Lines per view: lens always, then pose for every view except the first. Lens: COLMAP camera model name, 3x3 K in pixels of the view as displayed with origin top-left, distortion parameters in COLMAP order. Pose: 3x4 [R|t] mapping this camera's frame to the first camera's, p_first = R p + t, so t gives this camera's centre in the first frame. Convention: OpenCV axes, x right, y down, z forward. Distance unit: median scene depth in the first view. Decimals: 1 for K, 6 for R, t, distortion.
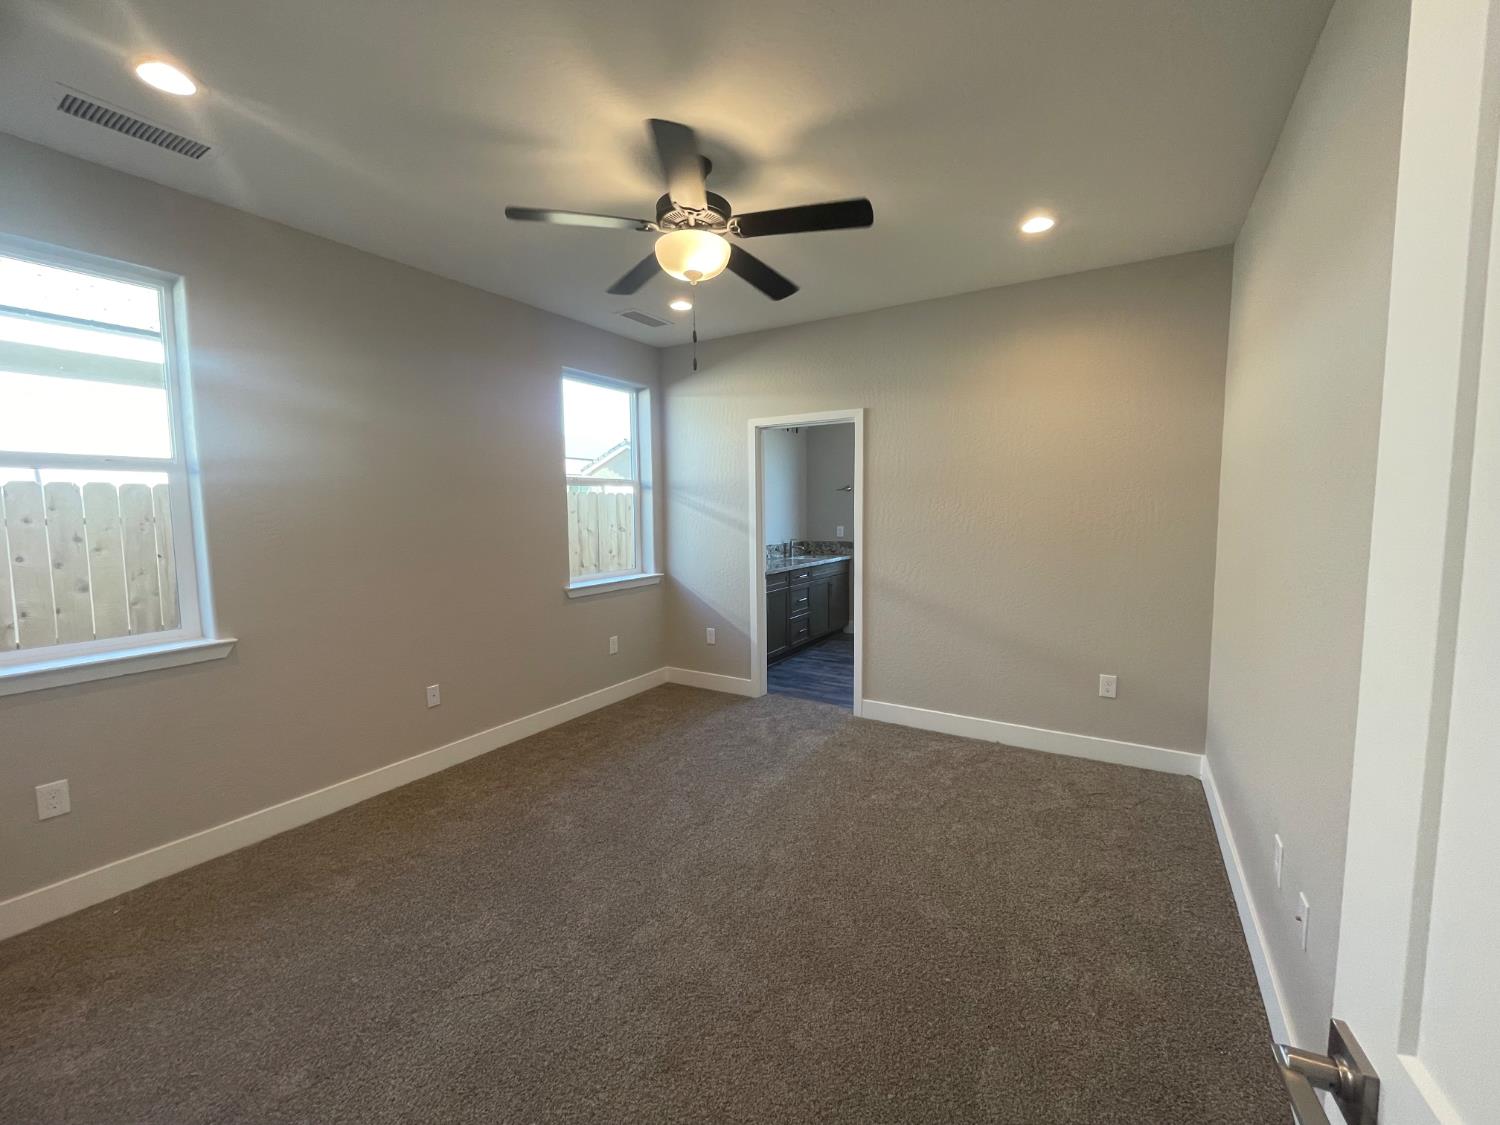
lens RADIAL K [[608.8, 0, 739.6], [0, 608.8, 554.1], [0, 0, 1]] dist [0.001003, -0.000024]
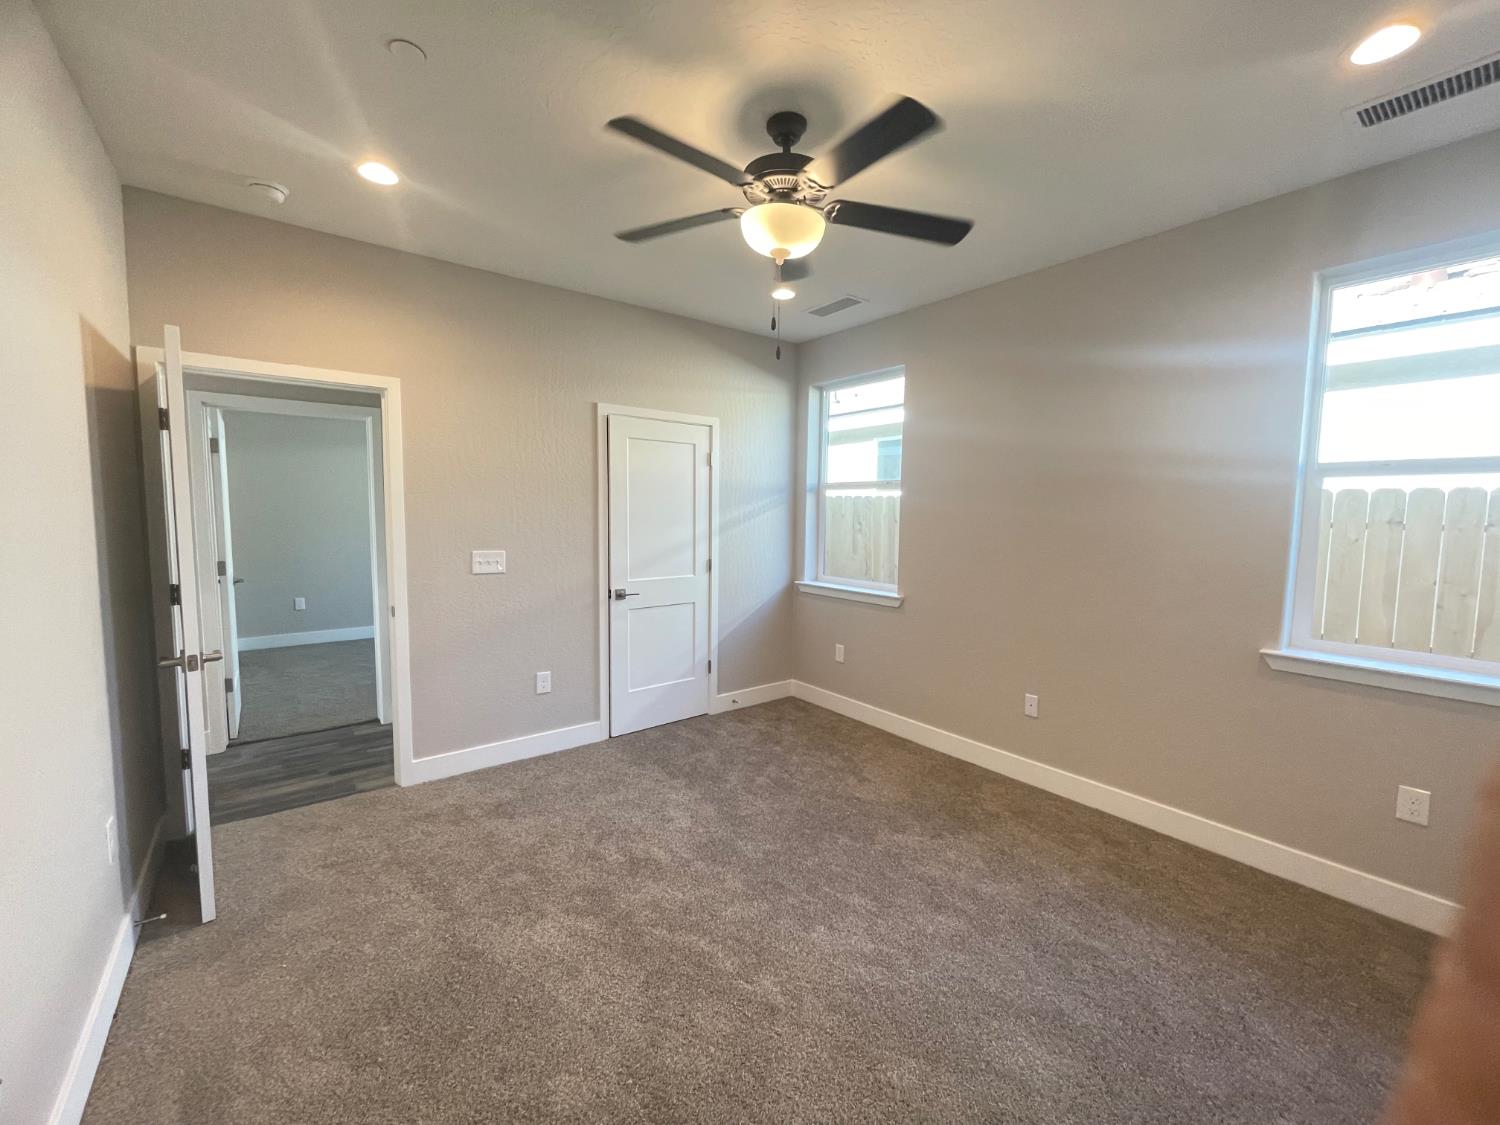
lens RADIAL K [[608.8, 0, 741.5], [0, 608.8, 557.8], [0, 0, 1]] dist [0.001003, -0.000024]
pose [[-0.342234, 0.077845, -0.936385, 0.563552], [-0.083584, 0.990089, 0.112859, -0.074074], [0.935890, 0.116891, -0.332335, 0.884510]]
